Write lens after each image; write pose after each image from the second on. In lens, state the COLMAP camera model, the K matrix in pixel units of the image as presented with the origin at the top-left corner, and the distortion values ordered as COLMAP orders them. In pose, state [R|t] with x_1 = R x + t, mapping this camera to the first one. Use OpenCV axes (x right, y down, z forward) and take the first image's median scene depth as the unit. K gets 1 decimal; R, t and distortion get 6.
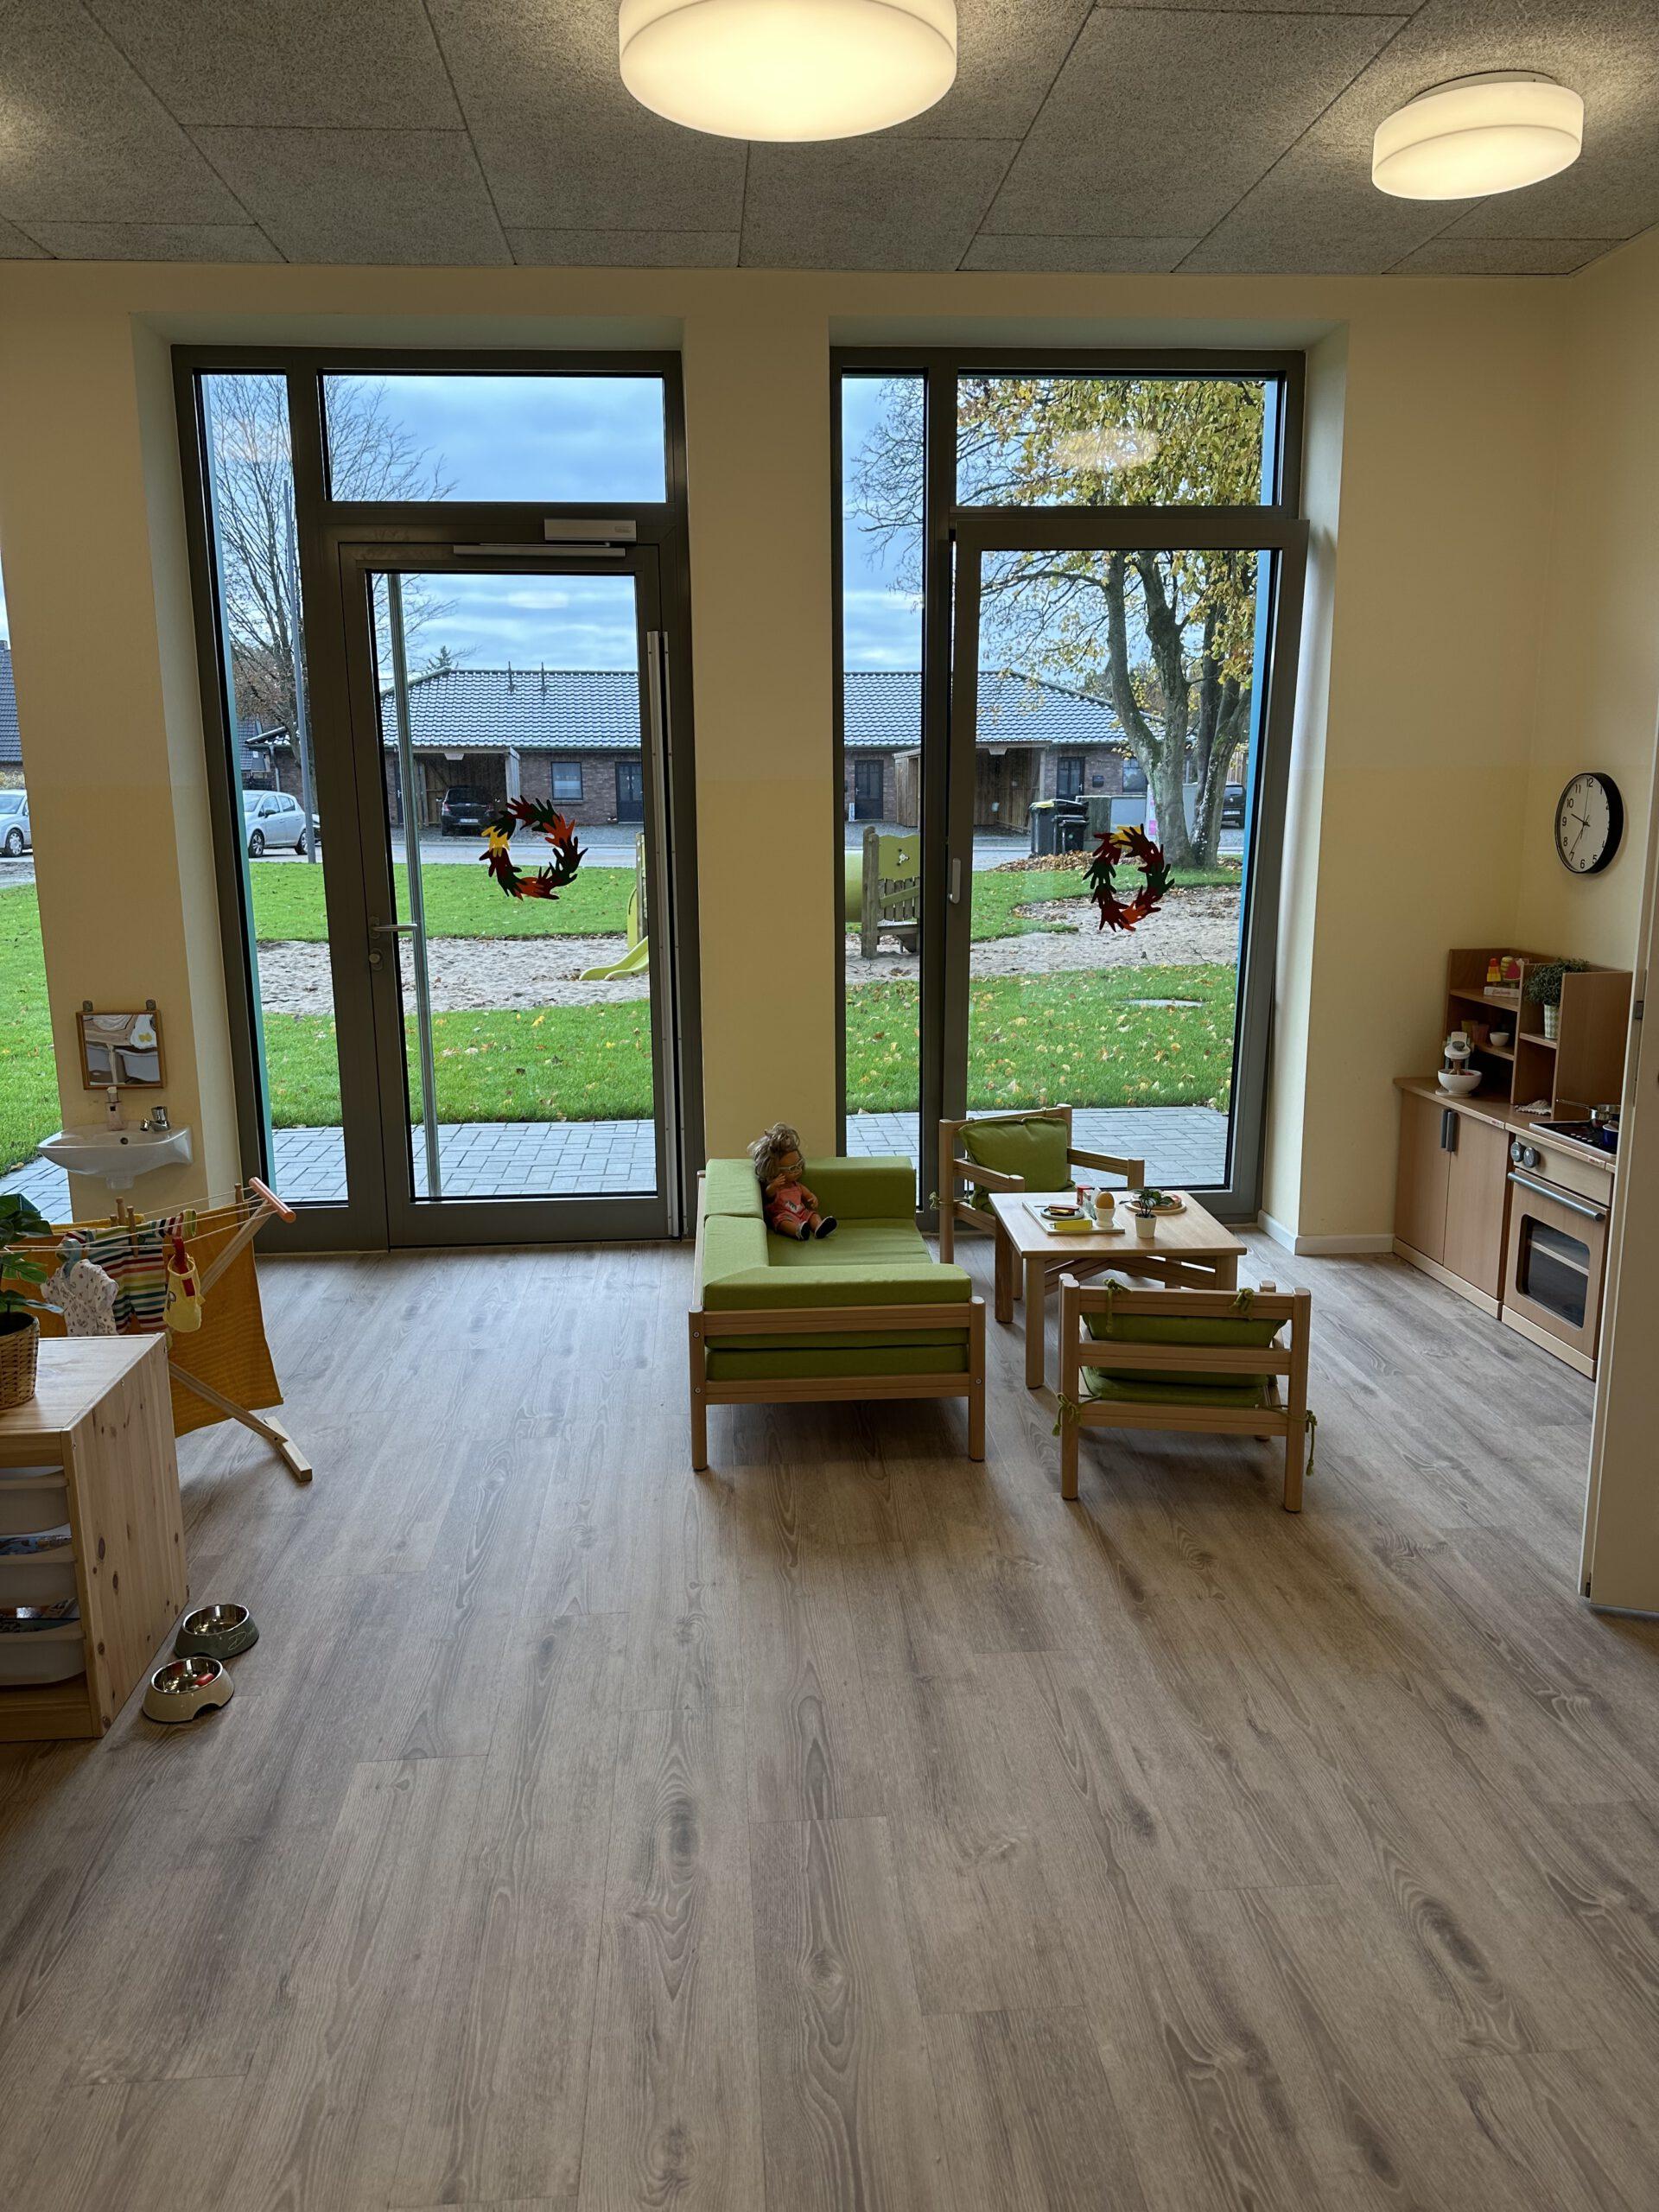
lens RADIAL K [[1549.4, 0, 827.0], [0, 1549.4, 1104.6], [0, 0, 1]] dist [0.007157, 0.000288]
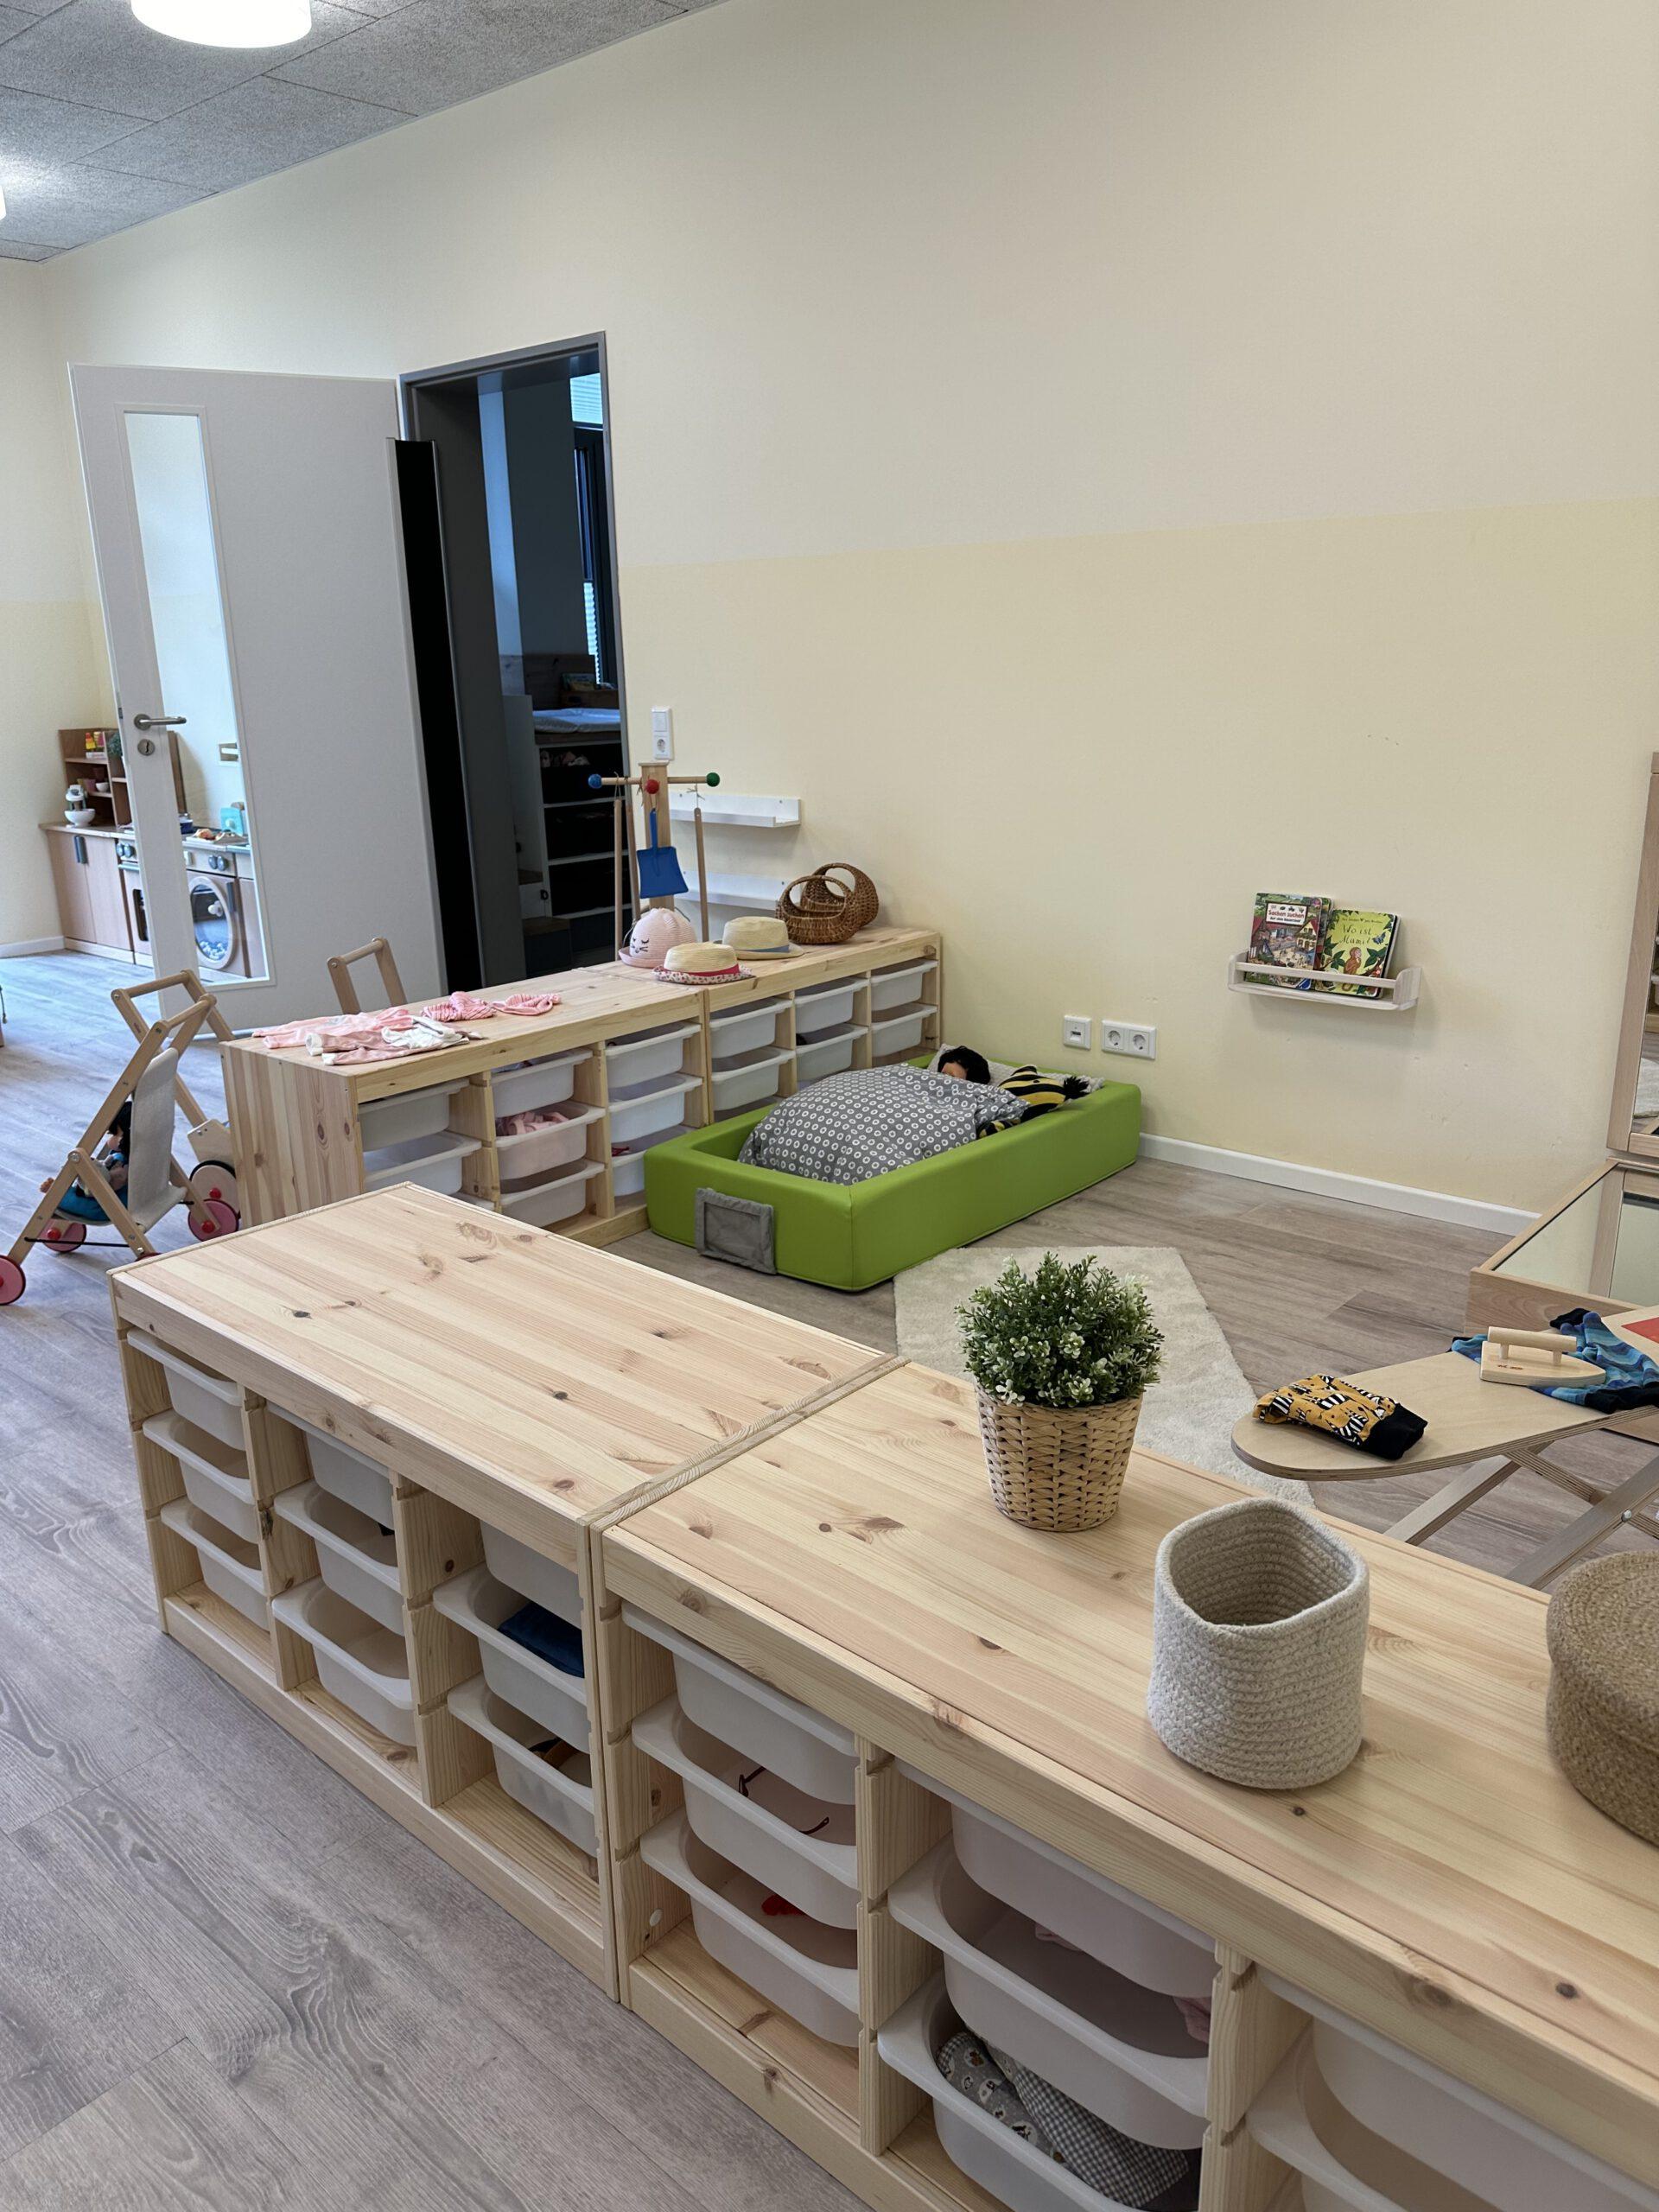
lens RADIAL K [[1549.4, 0, 828.1], [0, 1549.4, 1106.7], [0, 0, 1]] dist [0.007157, 0.000288]
pose [[0.714990, -0.198092, 0.670484, -0.135707], [0.150829, 0.980141, 0.128739, 0.175251], [-0.682671, 0.009081, 0.730669, -0.581799]]
